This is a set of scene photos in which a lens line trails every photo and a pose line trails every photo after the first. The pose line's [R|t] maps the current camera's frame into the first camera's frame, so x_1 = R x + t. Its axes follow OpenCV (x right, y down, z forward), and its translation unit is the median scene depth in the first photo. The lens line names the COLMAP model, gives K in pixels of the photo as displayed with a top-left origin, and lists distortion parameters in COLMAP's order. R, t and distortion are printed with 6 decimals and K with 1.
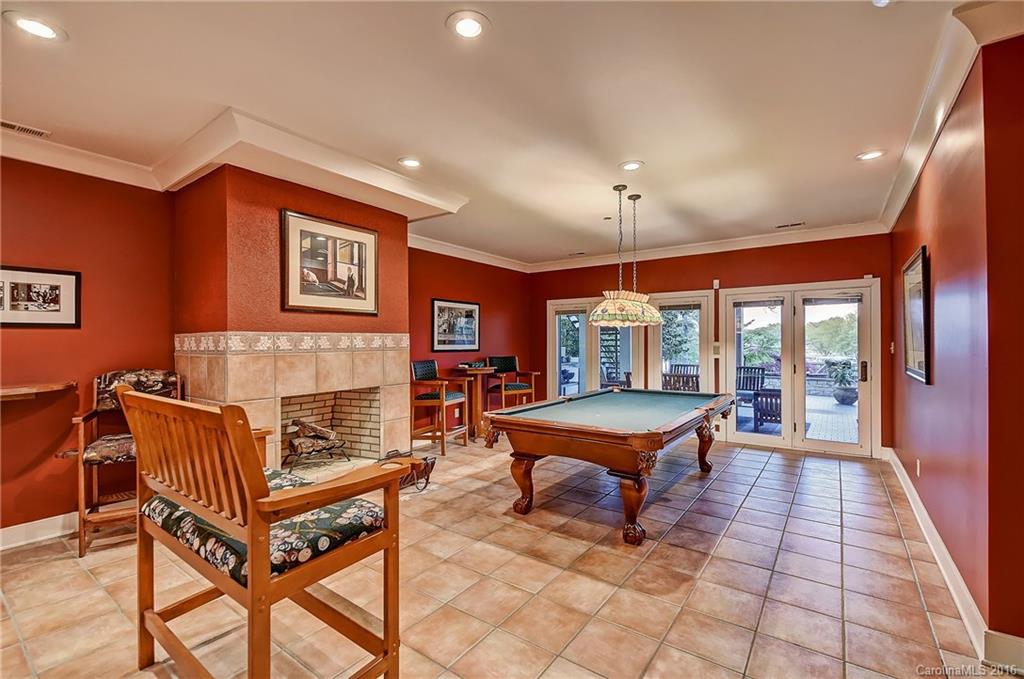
lens RADIAL K [[441.6, 0, 514.7], [0, 441.6, 341.5], [0, 0, 1]] dist [0.000945, -0.000113]
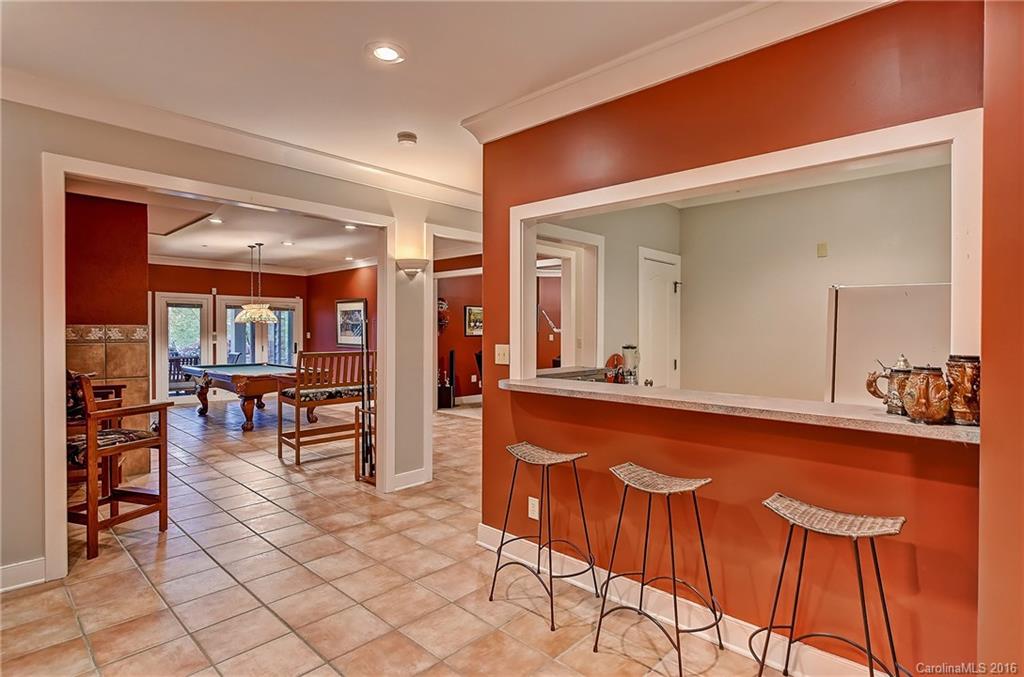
lens RADIAL K [[520.5, 0, 511.0], [0, 520.5, 333.9], [0, 0, 1]] dist [0.000652, 0.000090]
pose [[0.138391, -0.002157, 0.990375, -1.283403], [-0.006443, 0.999975, 0.003079, -0.004618], [-0.990357, -0.006807, 0.138373, -0.210247]]
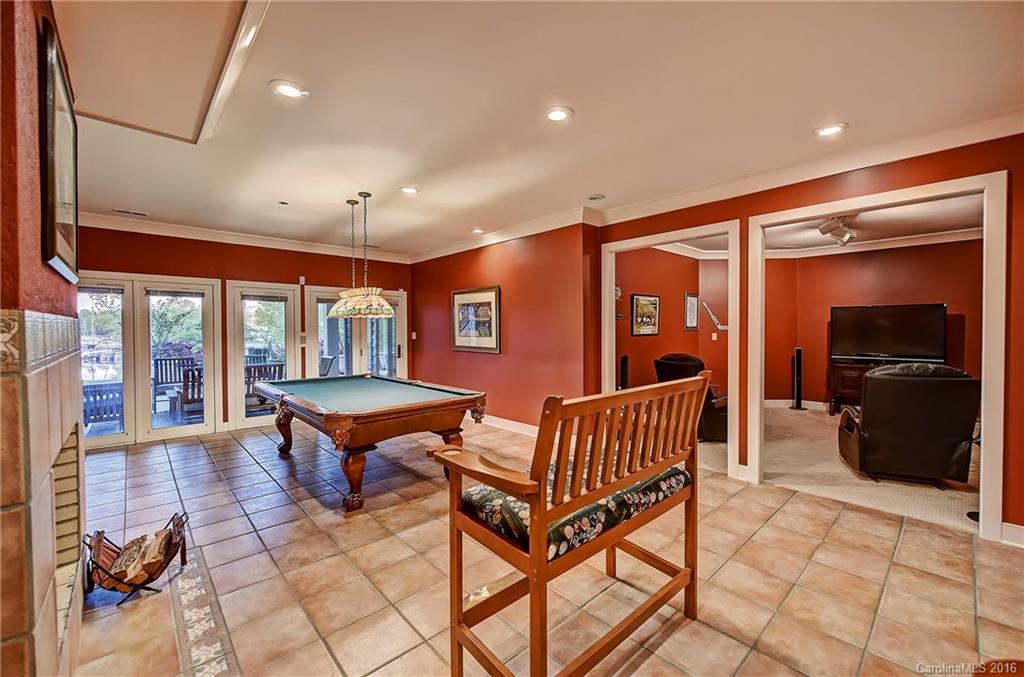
lens RADIAL K [[415.7, 0, 508.8], [0, 415.7, 336.0], [0, 0, 1]] dist [0.000775, 0.000041]
pose [[0.211002, -0.012576, 0.977405, -0.551531], [0.000381, 0.999918, 0.012783, -0.003733], [-0.977486, -0.002325, 0.210990, 0.325975]]
